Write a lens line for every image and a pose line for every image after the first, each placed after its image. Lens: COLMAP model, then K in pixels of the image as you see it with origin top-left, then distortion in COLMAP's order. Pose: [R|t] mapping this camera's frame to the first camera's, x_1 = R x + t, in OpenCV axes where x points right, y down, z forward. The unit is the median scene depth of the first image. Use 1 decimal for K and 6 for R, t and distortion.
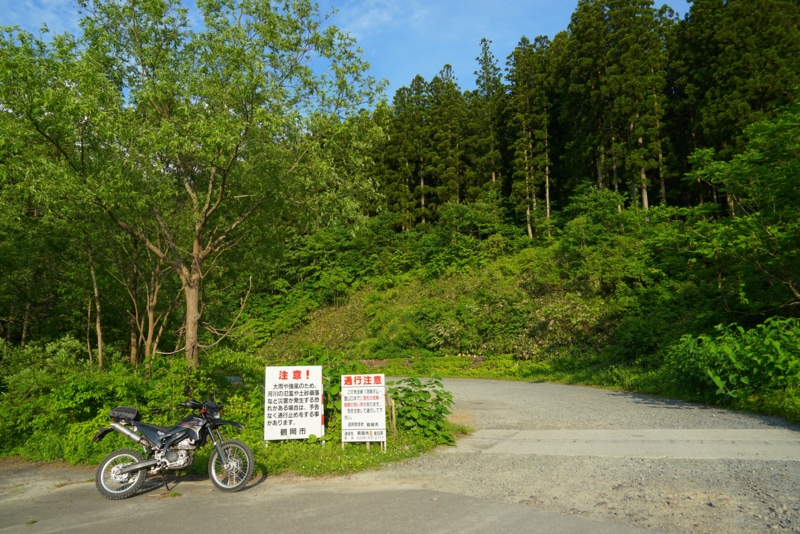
lens RADIAL K [[532.2, 0, 400.4], [0, 532.2, 266.4], [0, 0, 1]] dist [-0.021498, 0.000635]
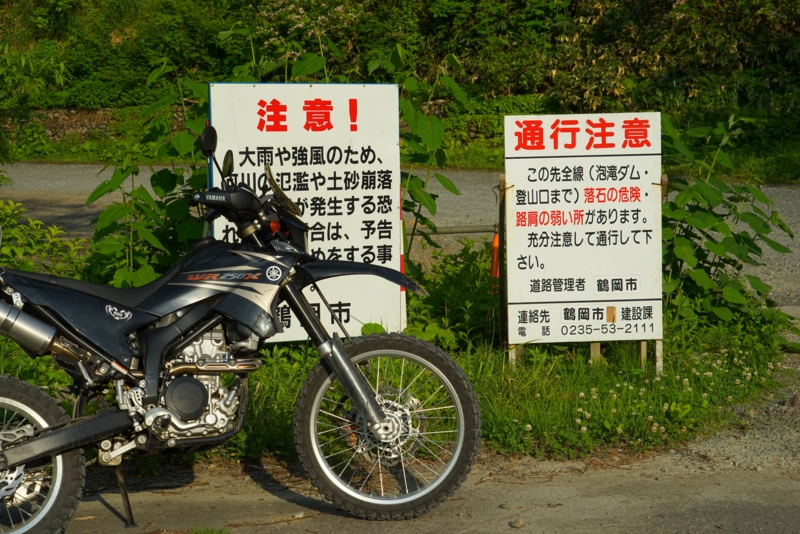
lens RADIAL K [[1682.8, 0, 400.0], [0, 1682.8, 267.6], [0, 0, 1]] dist [-0.042788, 0.000000]
pose [[0.976455, -0.008890, 0.215537, -0.357907], [-0.046601, 0.966865, 0.250998, 0.063603], [-0.210627, -0.255133, 0.943686, 0.161876]]
